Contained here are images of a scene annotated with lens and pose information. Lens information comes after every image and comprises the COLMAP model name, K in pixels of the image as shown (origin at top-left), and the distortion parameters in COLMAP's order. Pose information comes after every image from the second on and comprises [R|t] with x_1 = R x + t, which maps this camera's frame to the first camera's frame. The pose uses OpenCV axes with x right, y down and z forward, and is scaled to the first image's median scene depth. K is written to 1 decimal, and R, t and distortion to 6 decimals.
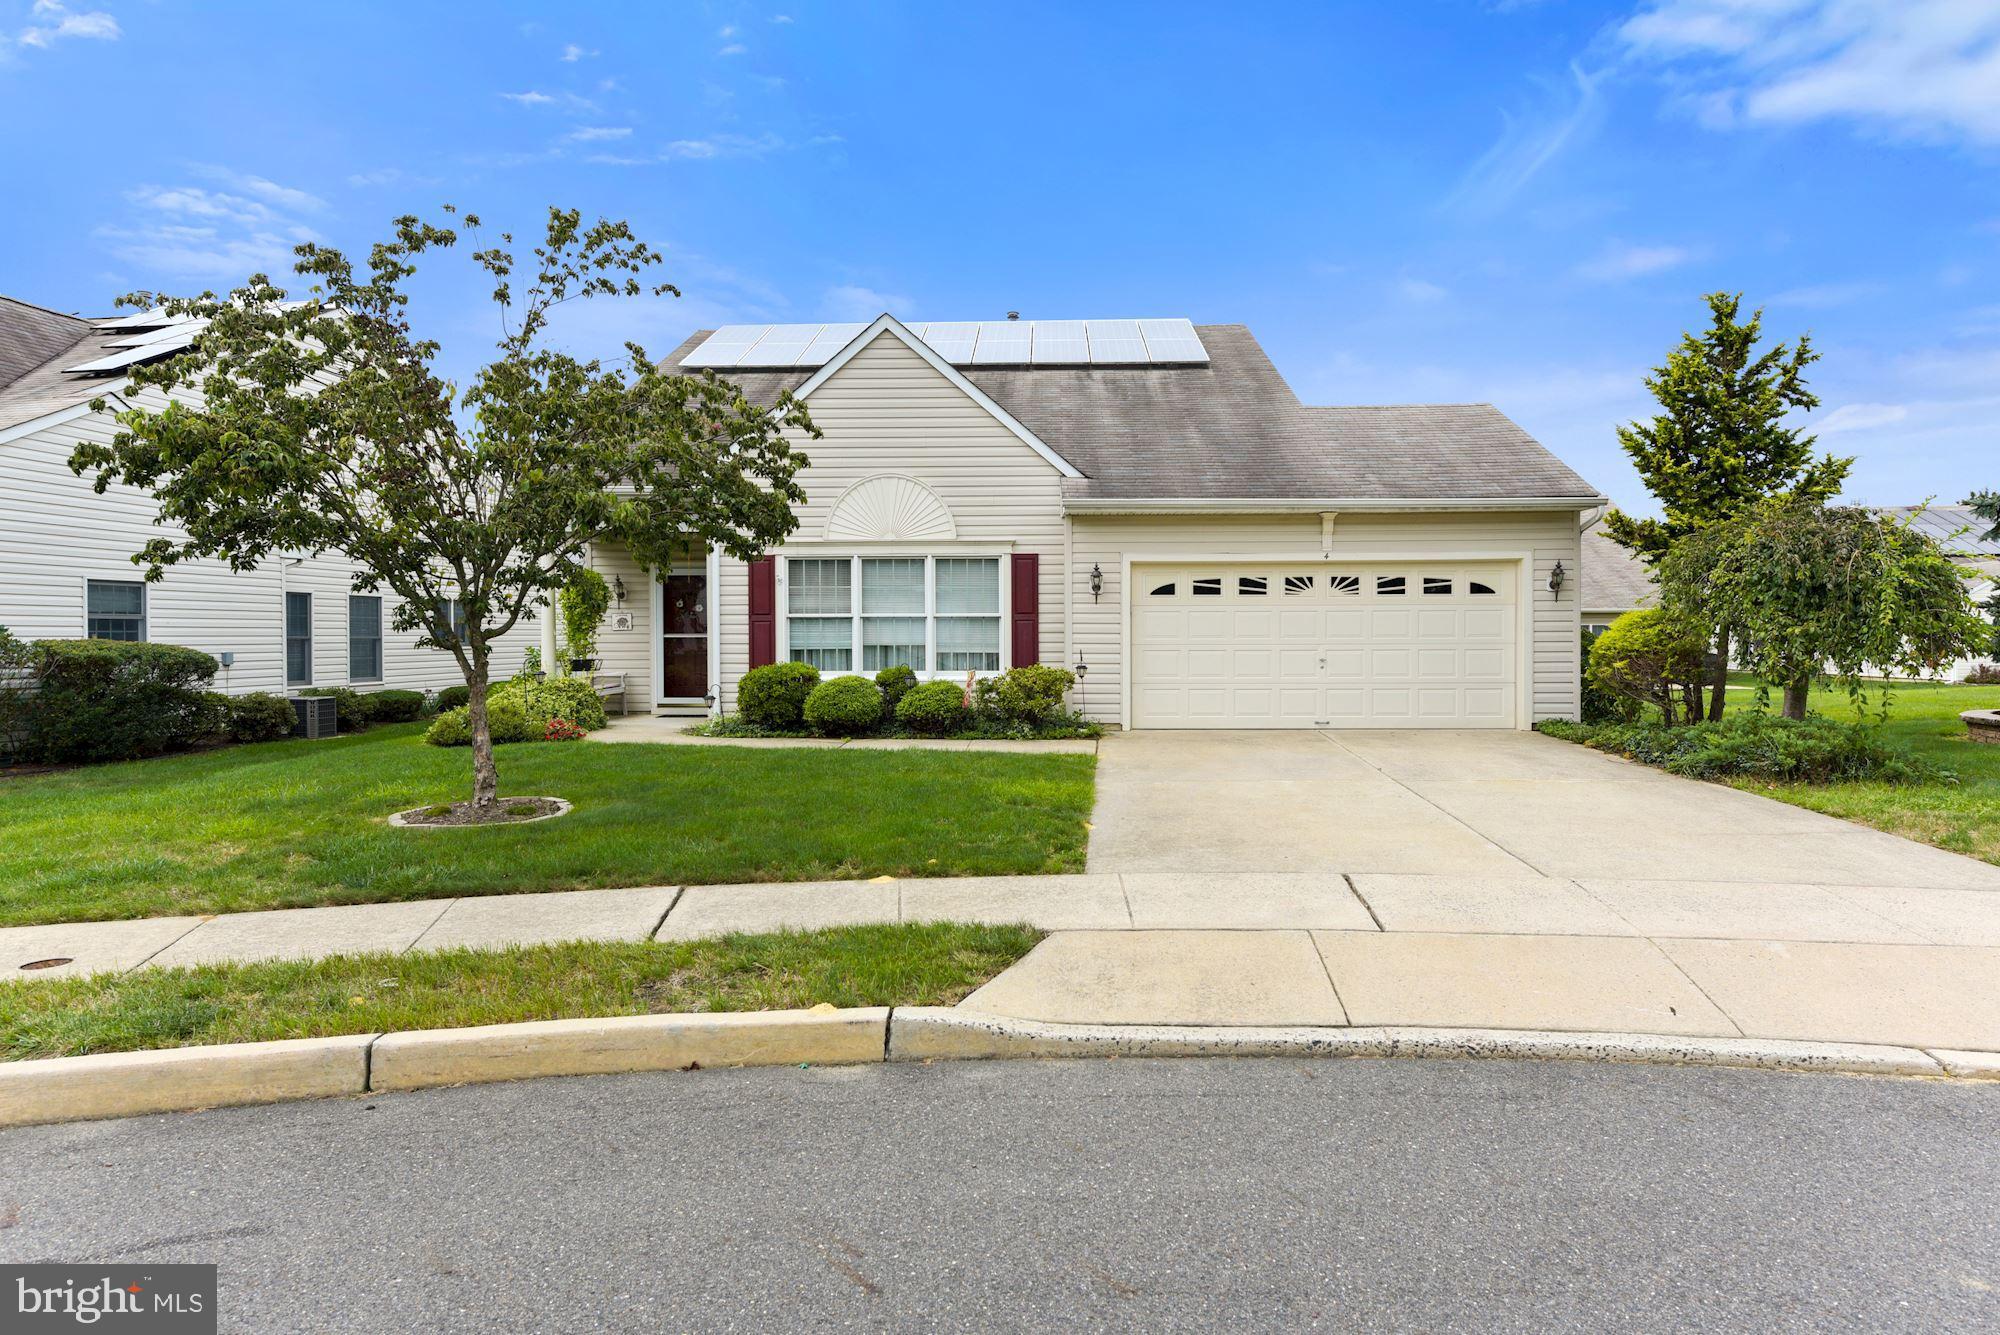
lens RADIAL K [[1417.9, 0, 1000.0], [0, 1417.9, 667.5], [0, 0, 1]] dist [0.018318, 0.001825]
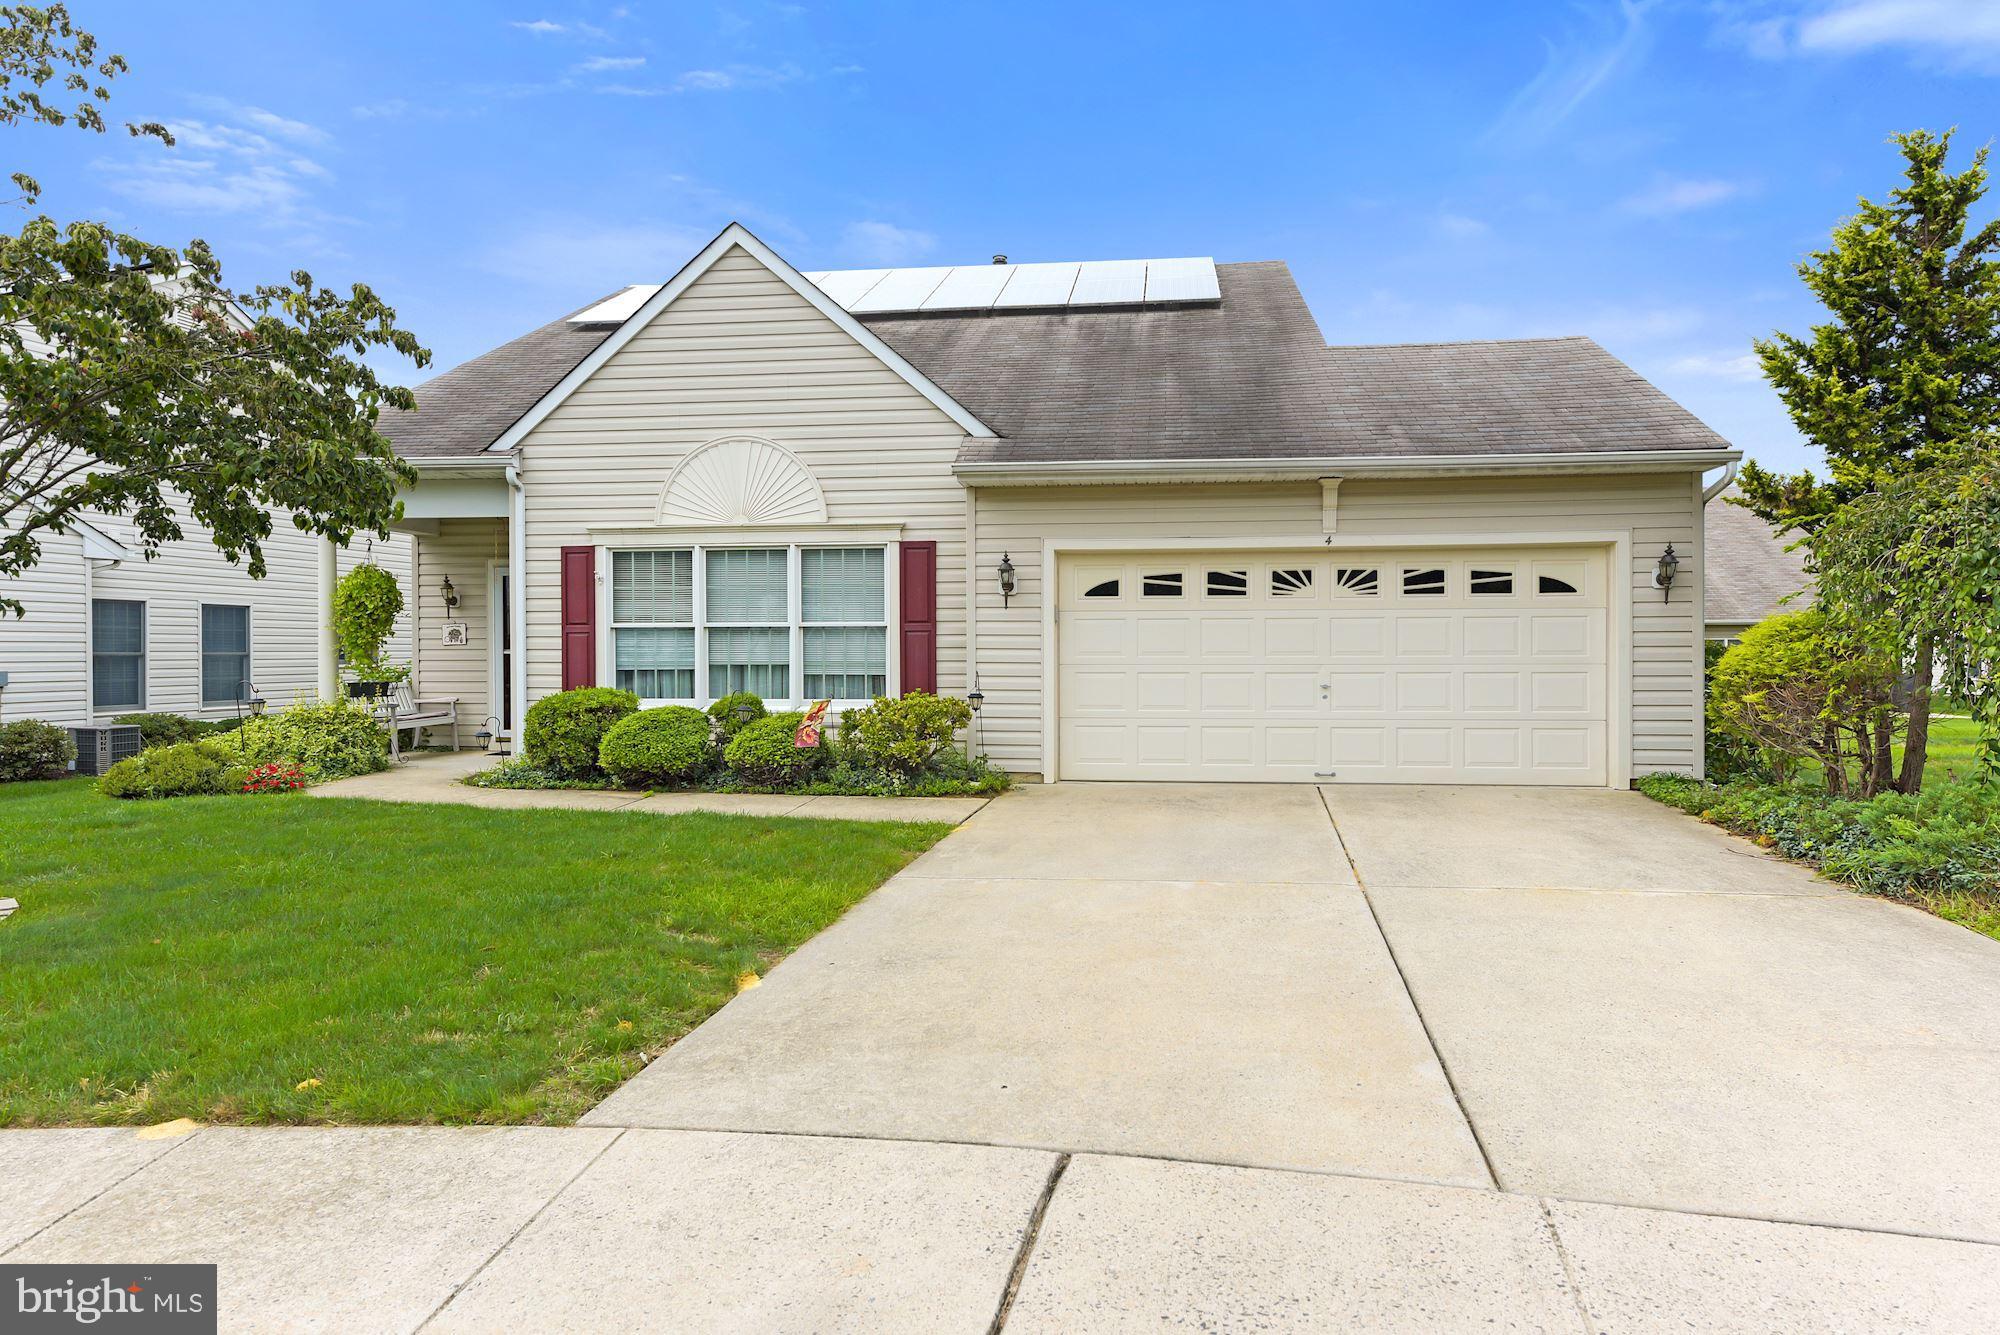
lens RADIAL K [[1417.9, 0, 1000.0], [0, 1417.9, 667.5], [0, 0, 1]] dist [0.018318, 0.001825]
pose [[0.993917, 0.001875, -0.110117, 0.143986], [-0.003112, 0.999934, -0.011059, -0.006475], [0.110089, 0.011335, 0.993857, 0.274456]]
